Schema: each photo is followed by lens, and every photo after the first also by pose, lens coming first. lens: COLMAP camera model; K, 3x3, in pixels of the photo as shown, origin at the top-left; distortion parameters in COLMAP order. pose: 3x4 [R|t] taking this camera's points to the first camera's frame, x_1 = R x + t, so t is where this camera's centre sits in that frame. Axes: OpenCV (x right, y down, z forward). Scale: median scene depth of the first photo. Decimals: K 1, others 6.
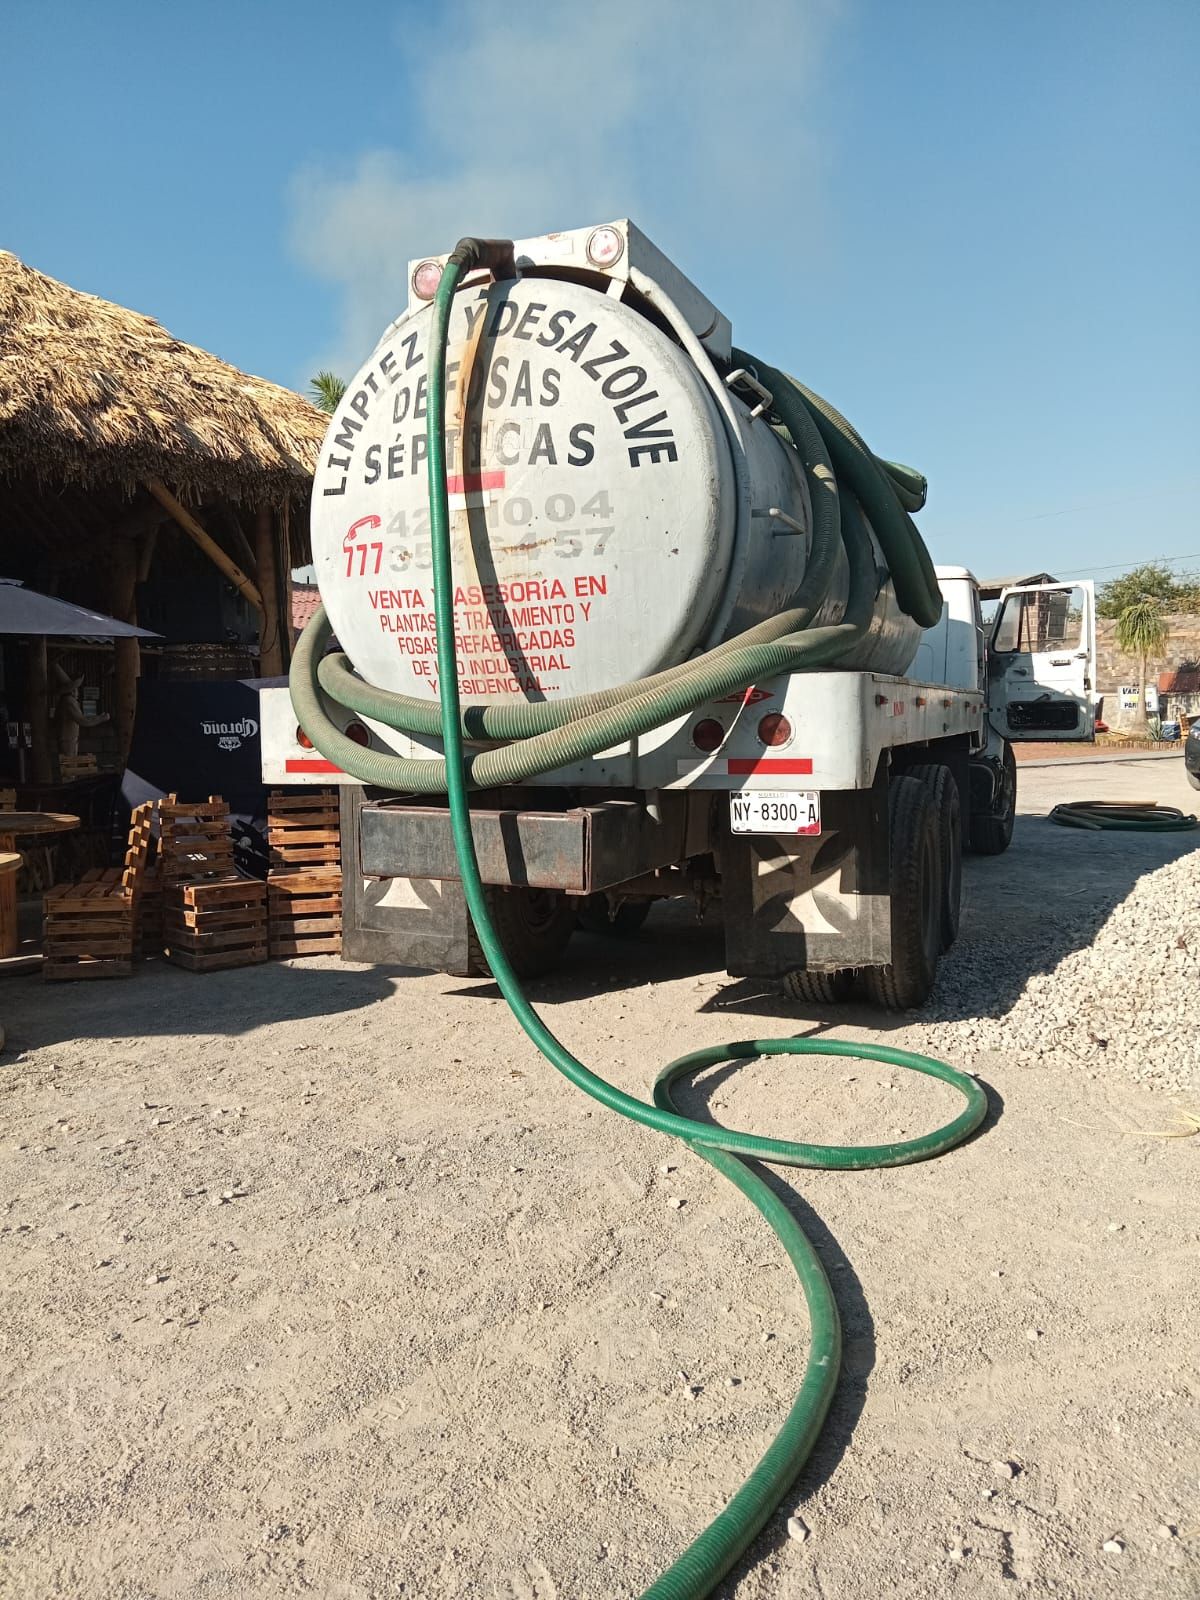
lens RADIAL K [[1186.6, 0, 621.8], [0, 1186.6, 802.7], [0, 0, 1]] dist [-0.033024, 0.058619]
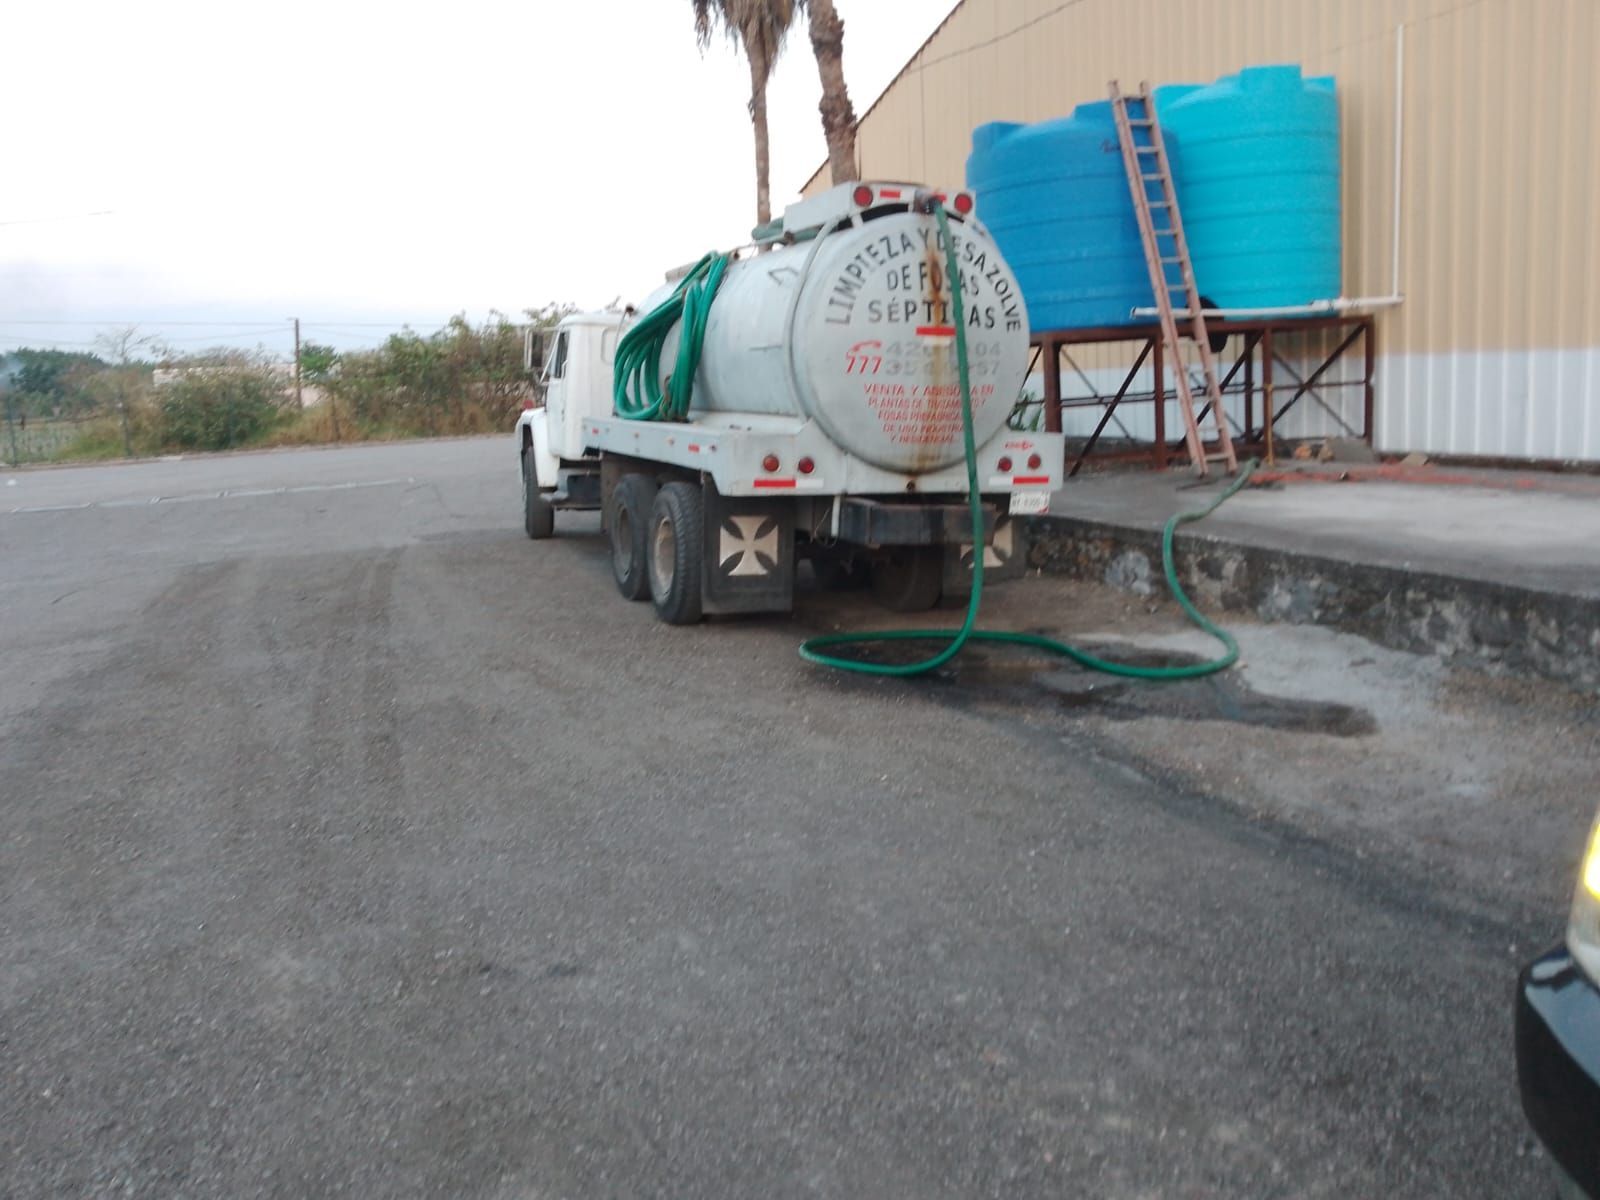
lens RADIAL K [[1271.1, 0, 800.0], [0, 1271.1, 600.0], [0, 0, 1]] dist [0.125833, -0.288605]
pose [[0.733123, -0.076791, 0.675747, -1.714330], [0.026682, 0.996088, 0.084247, -0.021726], [-0.679572, -0.043733, 0.732304, -0.362037]]
